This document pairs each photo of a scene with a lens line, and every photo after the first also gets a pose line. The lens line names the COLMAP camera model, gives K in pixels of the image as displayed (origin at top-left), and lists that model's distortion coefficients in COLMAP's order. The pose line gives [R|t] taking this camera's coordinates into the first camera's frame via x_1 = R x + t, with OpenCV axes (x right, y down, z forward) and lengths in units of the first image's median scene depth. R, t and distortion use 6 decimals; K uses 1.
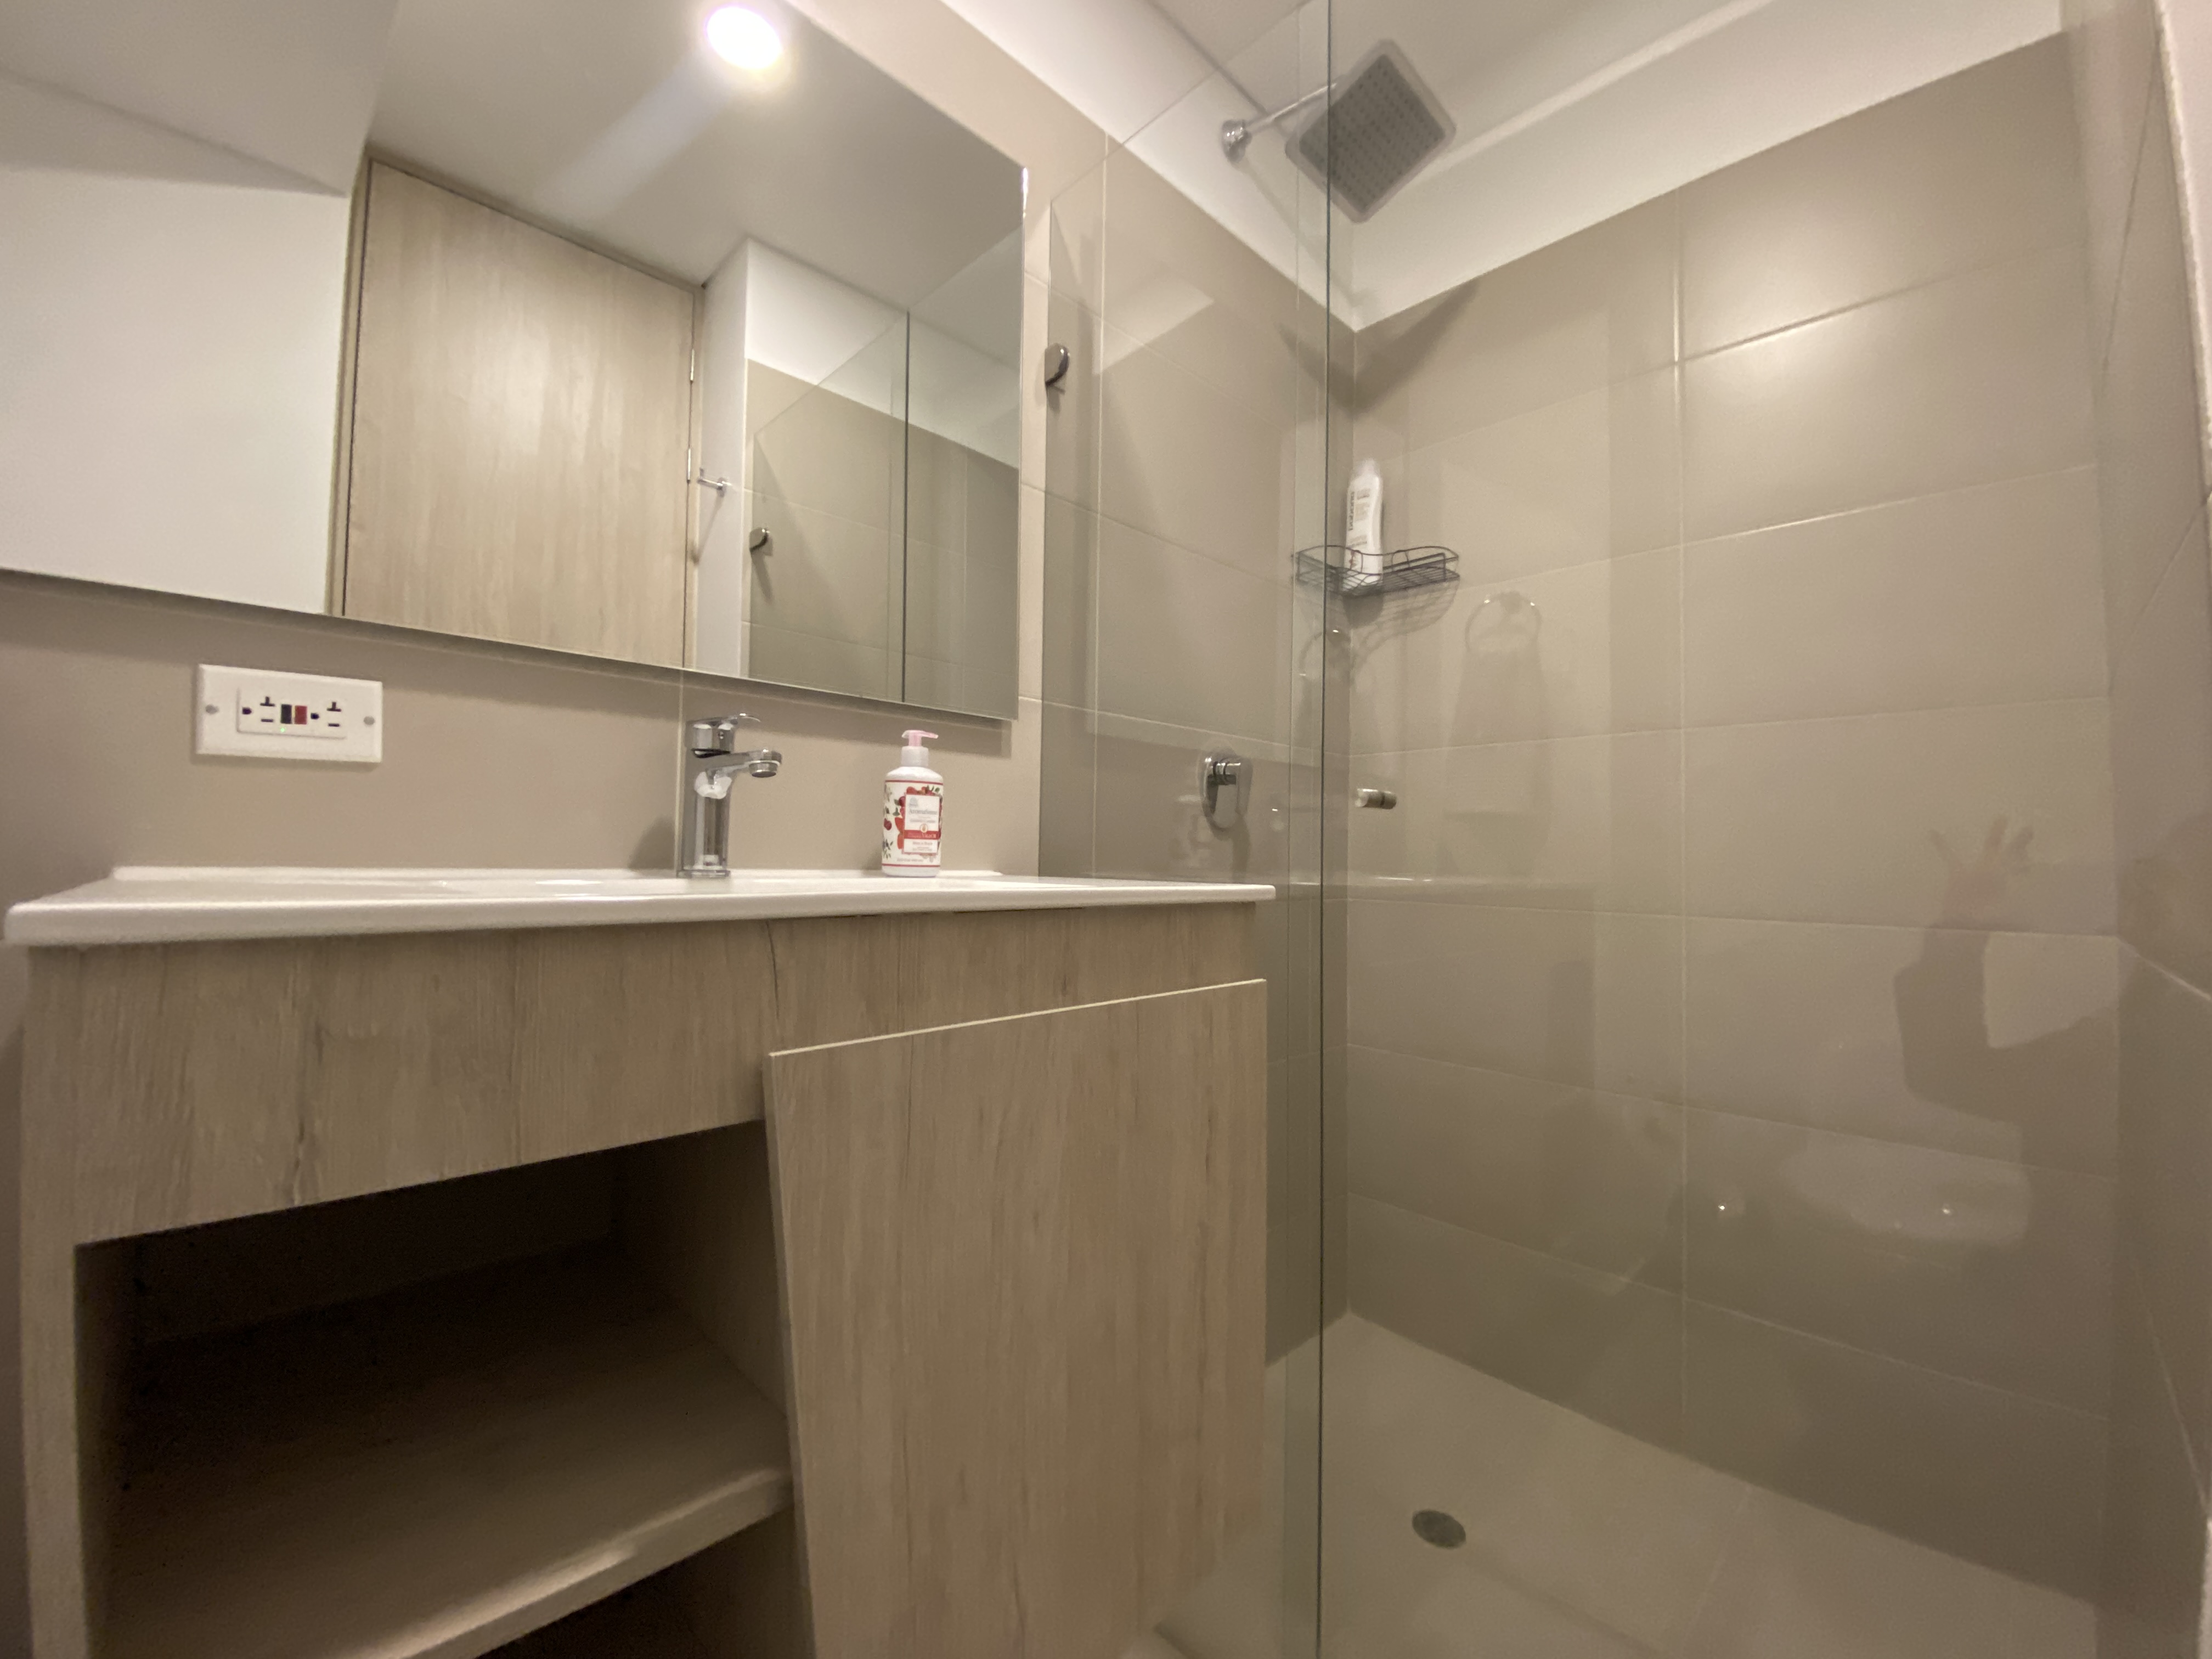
lens RADIAL K [[896.2, 0, 1107.1], [0, 896.2, 831.5], [0, 0, 1]] dist [0.025471, -0.022181]
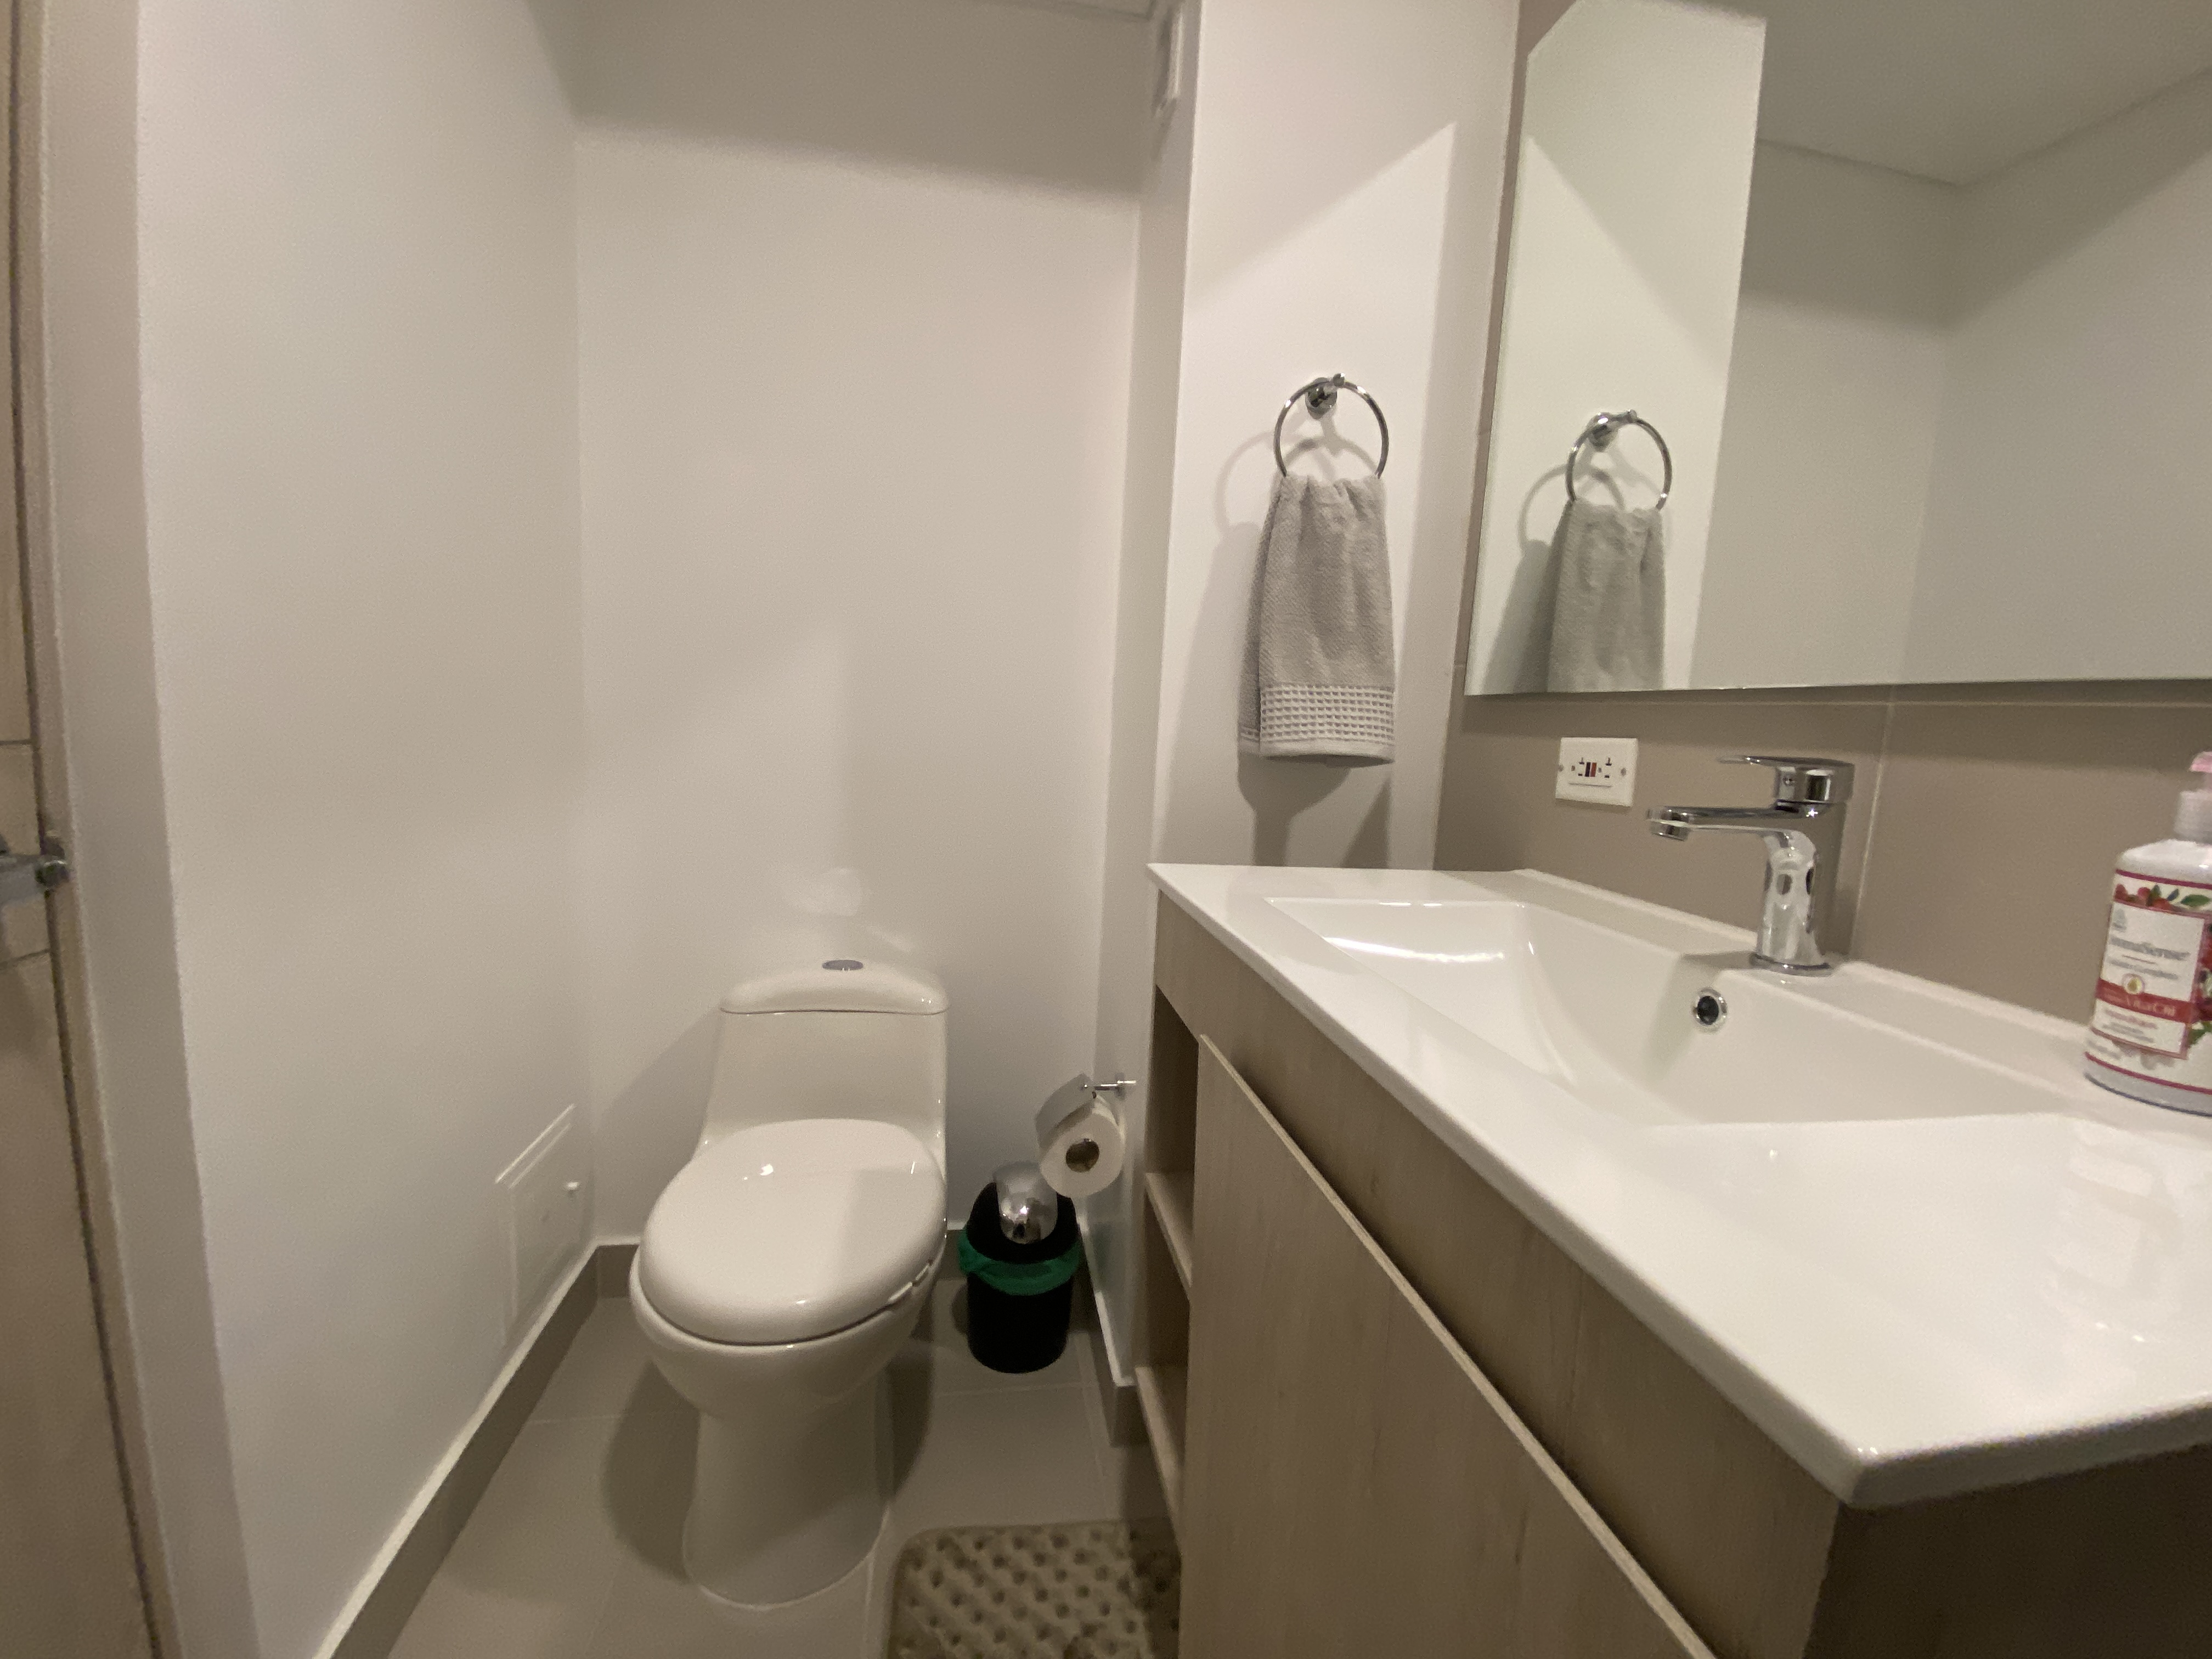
lens RADIAL K [[896.2, 0, 1107.1], [0, 896.2, 831.5], [0, 0, 1]] dist [0.025471, -0.022181]
pose [[-0.591177, 0.057752, -0.804472, 0.581454], [-0.034299, 0.994731, 0.096615, -0.138739], [0.805813, 0.084709, -0.586081, 1.177980]]
